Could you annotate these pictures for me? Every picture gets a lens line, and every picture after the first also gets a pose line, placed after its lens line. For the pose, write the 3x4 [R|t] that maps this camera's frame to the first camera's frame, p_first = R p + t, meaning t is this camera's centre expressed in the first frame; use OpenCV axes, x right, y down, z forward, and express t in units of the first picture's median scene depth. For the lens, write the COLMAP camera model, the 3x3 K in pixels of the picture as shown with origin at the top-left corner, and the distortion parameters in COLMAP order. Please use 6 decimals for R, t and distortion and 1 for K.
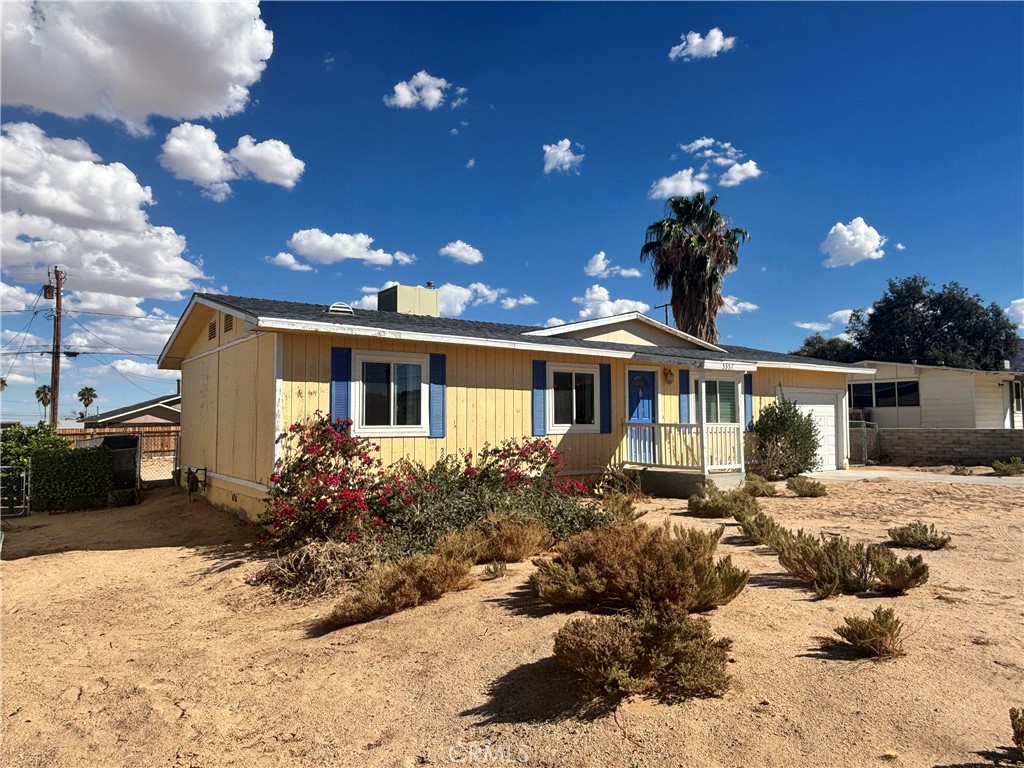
lens RADIAL K [[666.6, 0, 512.0], [0, 666.6, 384.0], [0, 0, 1]] dist [0.001591, -0.001838]
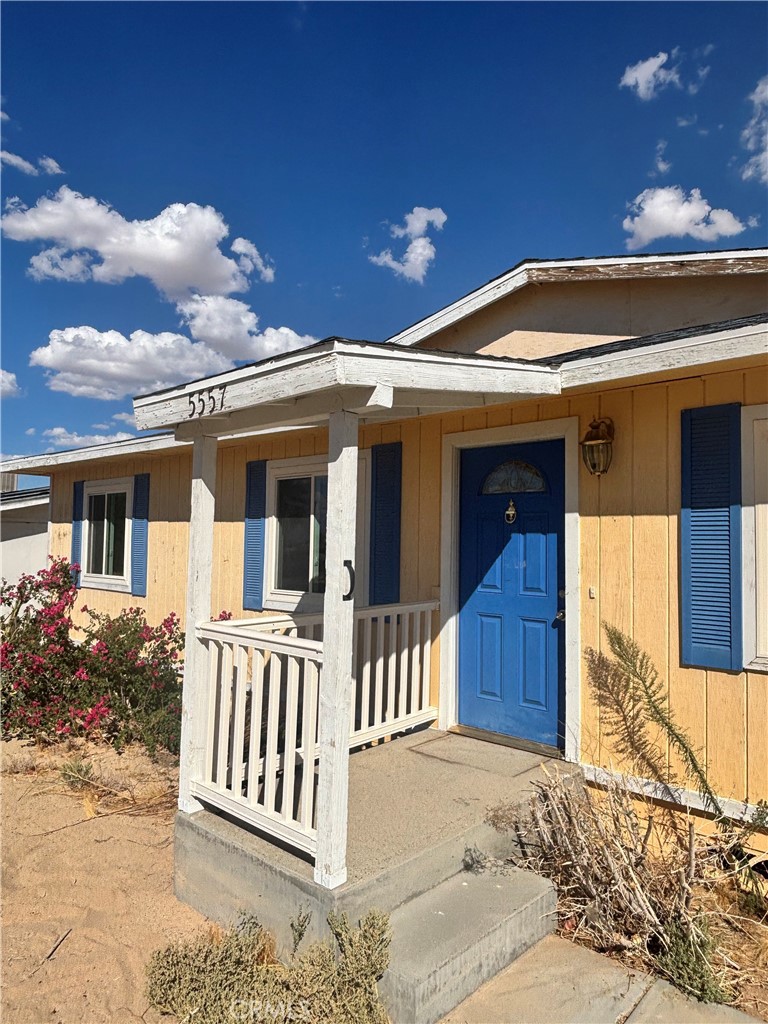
lens RADIAL K [[653.7, 0, 384.0], [0, 653.7, 512.0], [0, 0, 1]] dist [0.043471, -0.000322]
pose [[0.209515, -0.043615, -0.976832, 0.545665], [0.041184, 0.998512, -0.035750, 0.023890], [0.976938, -0.032740, 0.211000, 0.957559]]
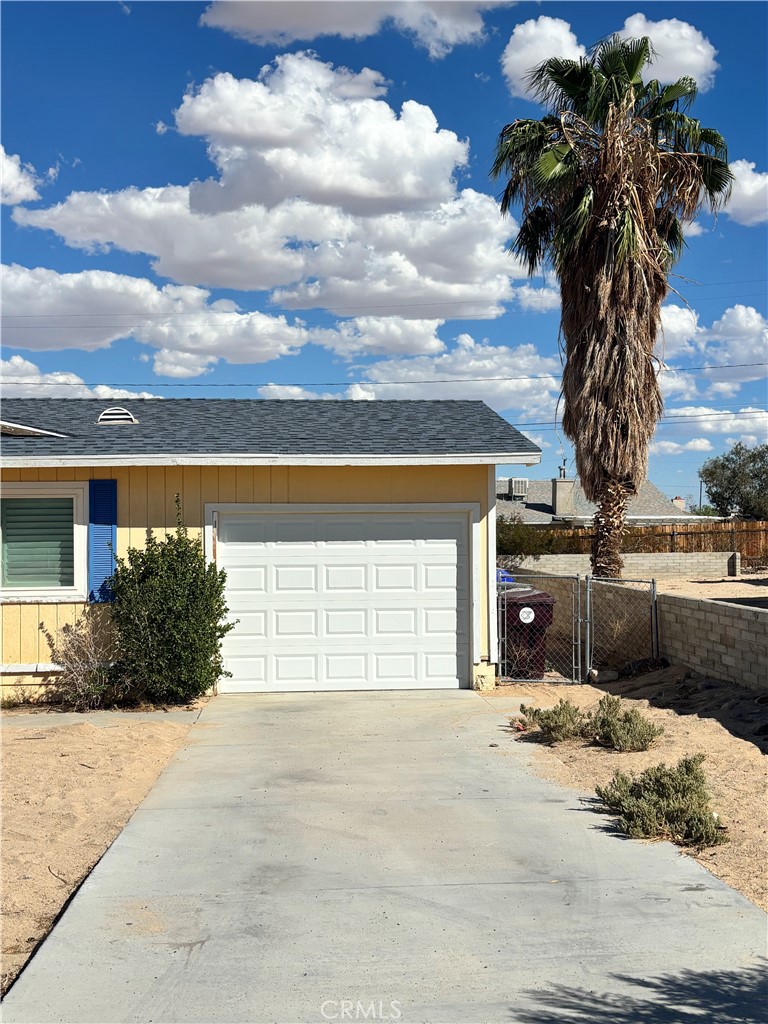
lens RADIAL K [[1223.3, 0, 384.0], [0, 1223.3, 512.0], [0, 0, 1]] dist [0.185409, -0.717265]
pose [[0.861127, -0.007175, -0.508339, 1.227596], [0.031929, 0.998690, 0.039991, -0.027443], [0.507386, -0.050668, 0.860228, 0.433200]]
